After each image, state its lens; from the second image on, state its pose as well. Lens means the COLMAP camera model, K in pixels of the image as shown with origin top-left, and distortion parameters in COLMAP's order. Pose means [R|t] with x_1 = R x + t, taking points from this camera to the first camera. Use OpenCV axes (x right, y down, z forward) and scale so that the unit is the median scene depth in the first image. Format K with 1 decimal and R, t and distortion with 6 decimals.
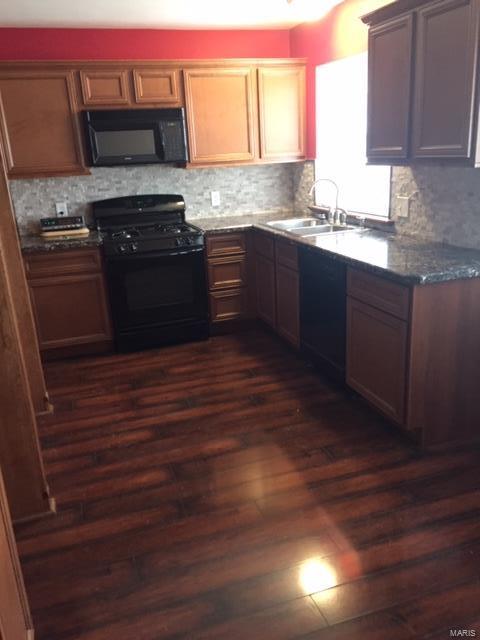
lens RADIAL K [[546.5, 0, 240.0], [0, 546.5, 320.0], [0, 0, 1]] dist [0.082764, -0.110361]
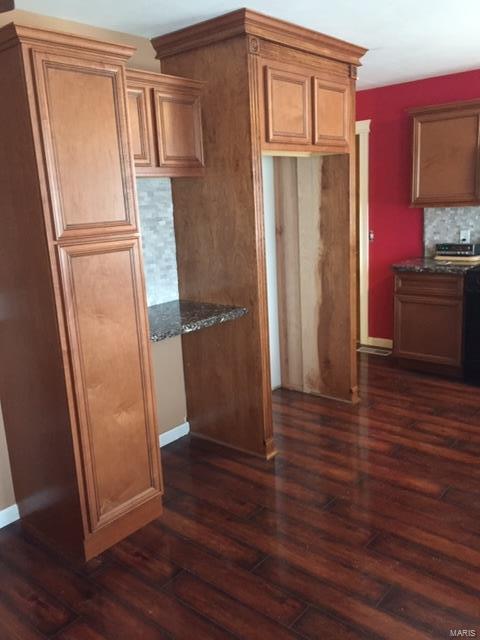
lens RADIAL K [[546.5, 0, 240.0], [0, 546.5, 320.0], [0, 0, 1]] dist [0.082764, -0.110361]
pose [[0.514757, 0.215897, -0.829707, 0.379184], [-0.235271, 0.966193, 0.105447, -0.059105], [0.824422, 0.140926, 0.548149, 0.094348]]
